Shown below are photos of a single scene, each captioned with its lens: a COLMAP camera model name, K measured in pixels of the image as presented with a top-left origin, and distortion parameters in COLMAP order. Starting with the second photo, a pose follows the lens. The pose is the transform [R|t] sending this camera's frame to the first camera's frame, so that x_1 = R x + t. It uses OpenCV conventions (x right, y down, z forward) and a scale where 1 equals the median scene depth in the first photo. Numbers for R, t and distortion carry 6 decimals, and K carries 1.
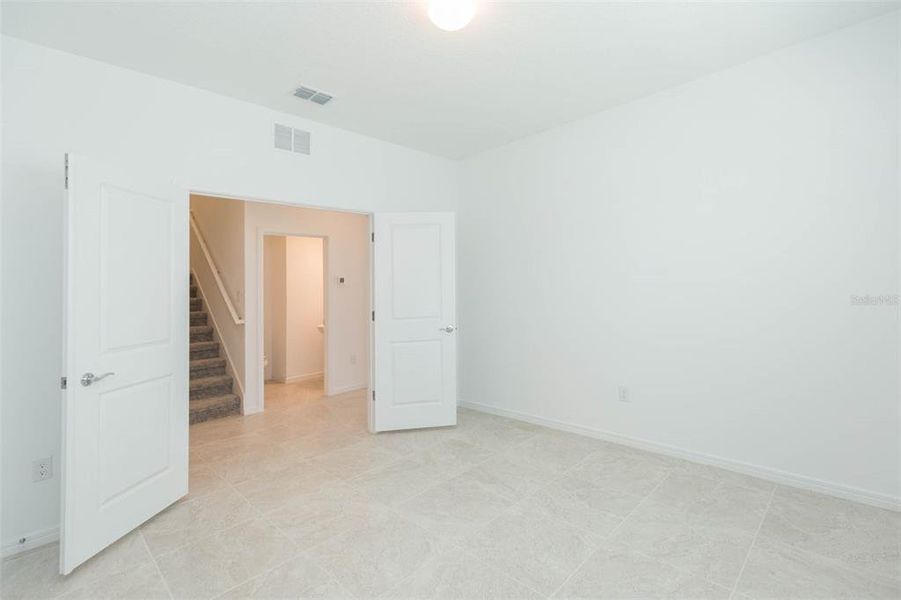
lens RADIAL K [[402.0, 0, 457.7], [0, 402.0, 301.6], [0, 0, 1]] dist [0.000119, -0.000134]
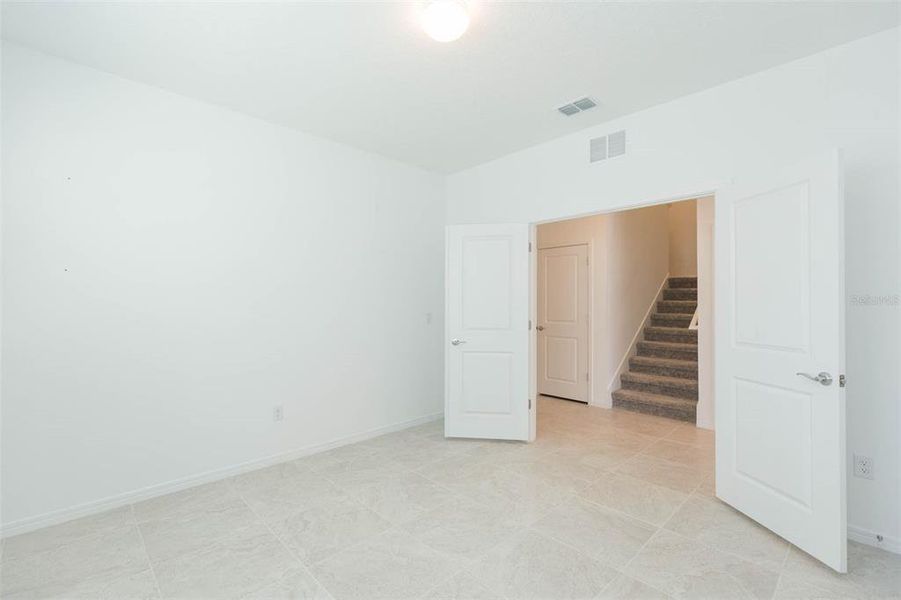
lens RADIAL K [[402.0, 0, 457.7], [0, 402.0, 301.6], [0, 0, 1]] dist [0.000119, -0.000134]
pose [[-0.013473, 0.036989, -0.999225, 0.639301], [-0.030514, 0.998835, 0.037386, -0.044593], [0.999444, 0.030994, -0.012329, 0.680598]]
